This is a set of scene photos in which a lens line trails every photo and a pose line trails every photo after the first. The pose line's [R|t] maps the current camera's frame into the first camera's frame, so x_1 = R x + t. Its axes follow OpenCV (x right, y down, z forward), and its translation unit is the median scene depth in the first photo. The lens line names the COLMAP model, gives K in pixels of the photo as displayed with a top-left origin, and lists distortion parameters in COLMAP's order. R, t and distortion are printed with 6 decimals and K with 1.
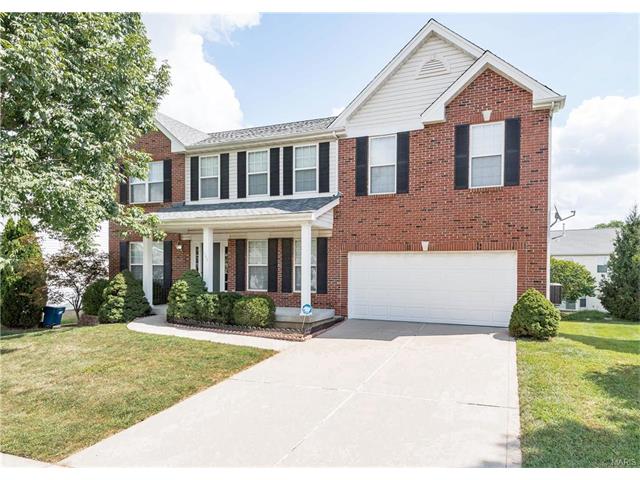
lens RADIAL K [[300.5, 0, 321.8], [0, 300.5, 243.9], [0, 0, 1]] dist [0.016269, -0.005950]
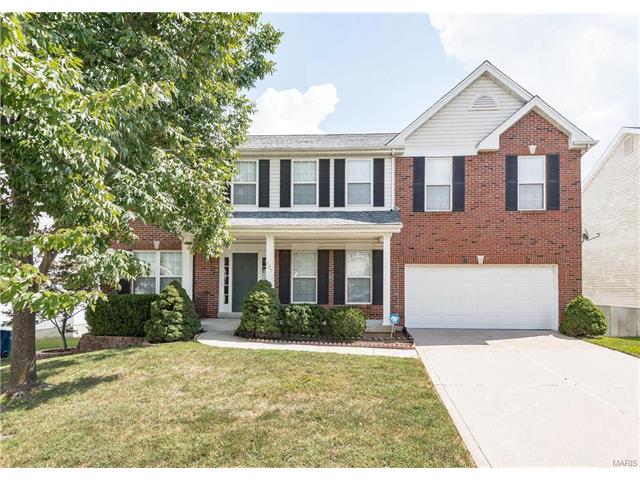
lens RADIAL K [[300.5, 0, 292.0], [0, 300.5, 254.4], [0, 0, 1]] dist [0.016269, -0.005950]
pose [[0.971105, 0.023398, 0.237504, -0.590662], [-0.017686, 0.999501, -0.026154, 0.029165], [-0.237998, 0.021197, 0.971034, 0.078251]]
